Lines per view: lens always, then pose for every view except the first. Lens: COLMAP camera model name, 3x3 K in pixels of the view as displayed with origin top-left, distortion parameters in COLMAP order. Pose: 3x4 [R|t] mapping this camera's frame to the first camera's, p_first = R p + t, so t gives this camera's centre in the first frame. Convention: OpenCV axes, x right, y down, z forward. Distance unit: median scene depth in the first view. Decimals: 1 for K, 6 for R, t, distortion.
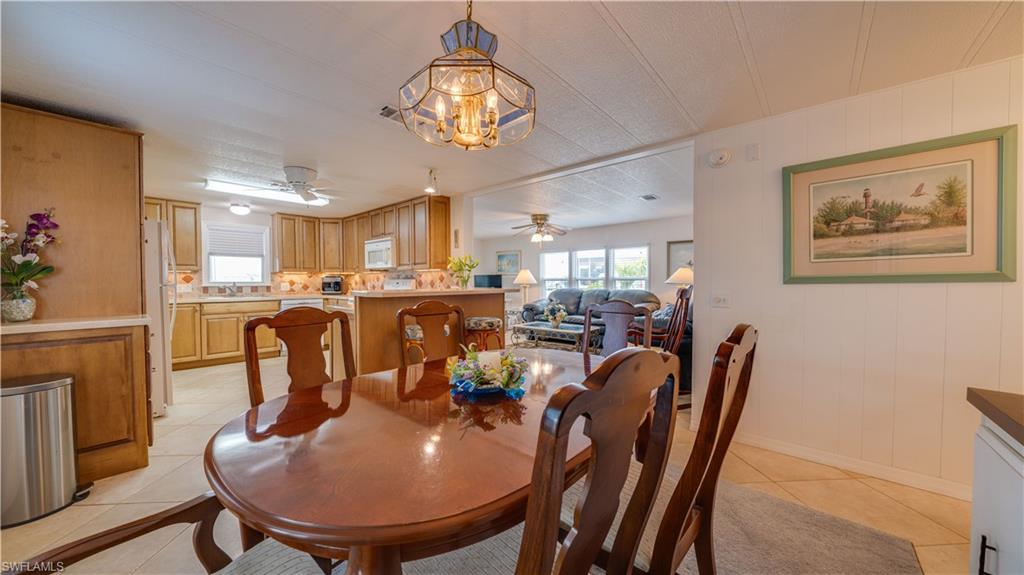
lens RADIAL K [[349.4, 0, 499.1], [0, 349.4, 289.9], [0, 0, 1]] dist [-0.007199, 0.000045]
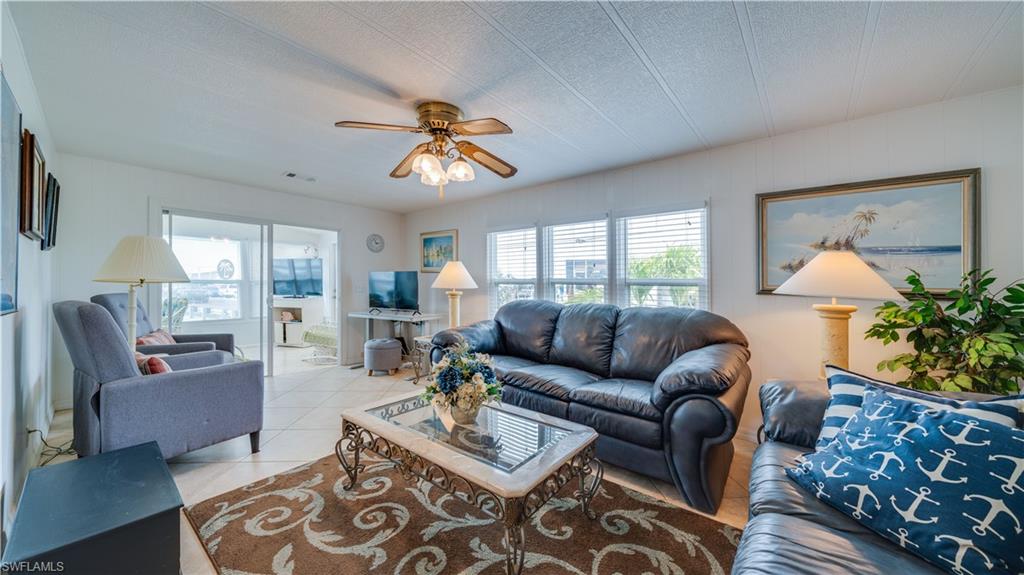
lens RADIAL K [[349.4, 0, 505.8], [0, 349.4, 278.3], [0, 0, 1]] dist [-0.007199, 0.000045]
pose [[0.999416, 0.016850, 0.029713, 0.186495], [-0.015528, 0.998904, -0.044157, -0.016105], [-0.030425, 0.043670, 0.998583, 0.653490]]
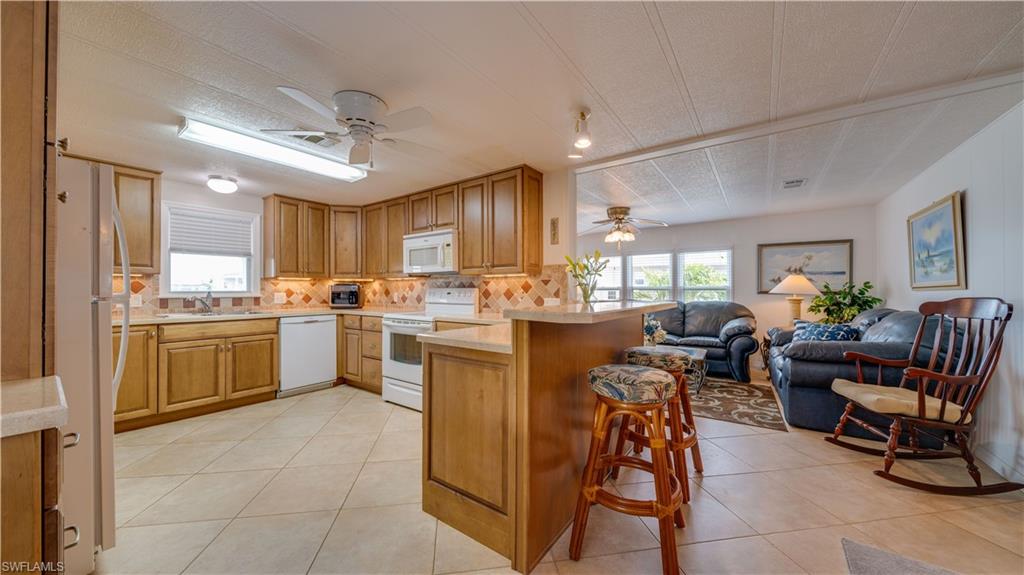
lens RADIAL K [[349.4, 0, 497.2], [0, 349.4, 290.7], [0, 0, 1]] dist [-0.007199, 0.000045]
pose [[0.995422, 0.001359, 0.095571, -0.245834], [0.001063, 0.999680, -0.025283, -0.006060], [-0.095575, 0.025269, 0.995101, 0.247783]]
